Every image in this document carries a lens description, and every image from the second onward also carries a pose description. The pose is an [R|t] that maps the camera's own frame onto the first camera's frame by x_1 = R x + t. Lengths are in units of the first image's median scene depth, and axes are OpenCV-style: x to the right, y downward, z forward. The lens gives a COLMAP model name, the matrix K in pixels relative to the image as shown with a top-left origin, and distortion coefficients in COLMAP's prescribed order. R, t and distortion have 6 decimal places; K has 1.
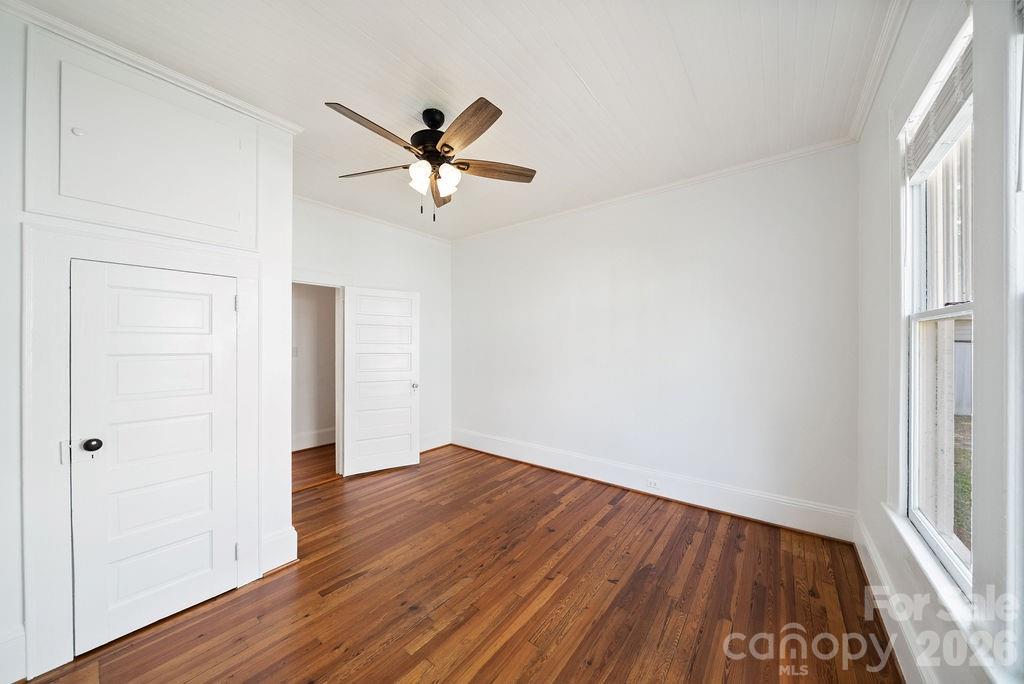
lens RADIAL K [[356.2, 0, 513.0], [0, 356.2, 345.7], [0, 0, 1]] dist [-0.001441, -0.000078]
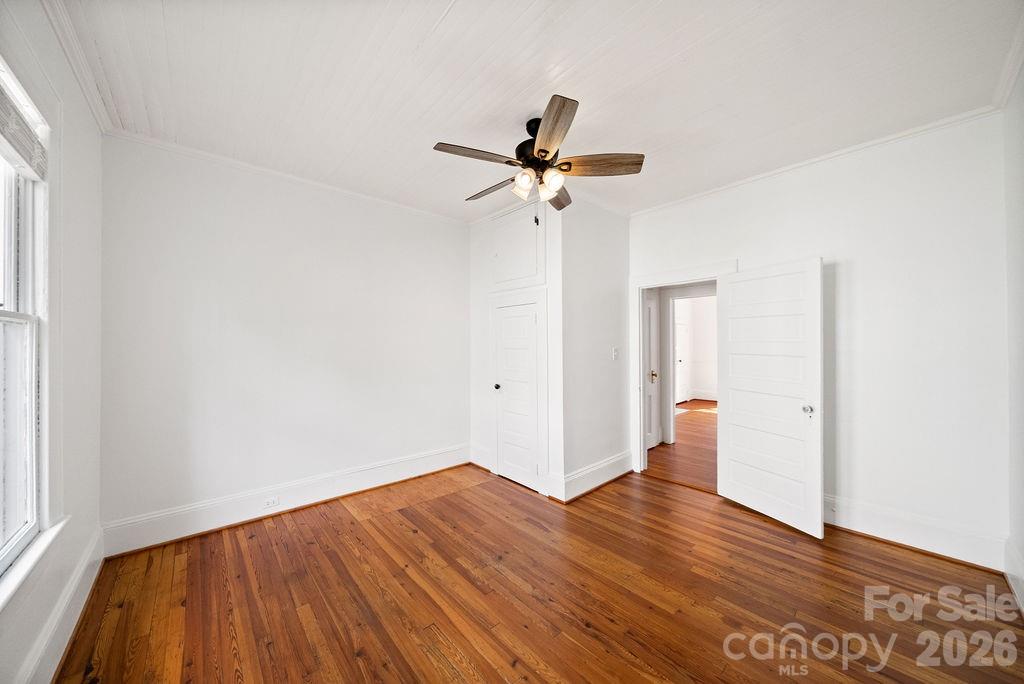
lens RADIAL K [[355.8, 0, 508.1], [0, 355.8, 342.5], [0, 0, 1]] dist [-0.001340, -0.000166]
pose [[-0.191438, 0.003412, -0.981499, 0.831024], [0.000695, 0.999994, 0.003341, -0.018780], [0.981505, -0.000042, -0.191439, 1.123673]]
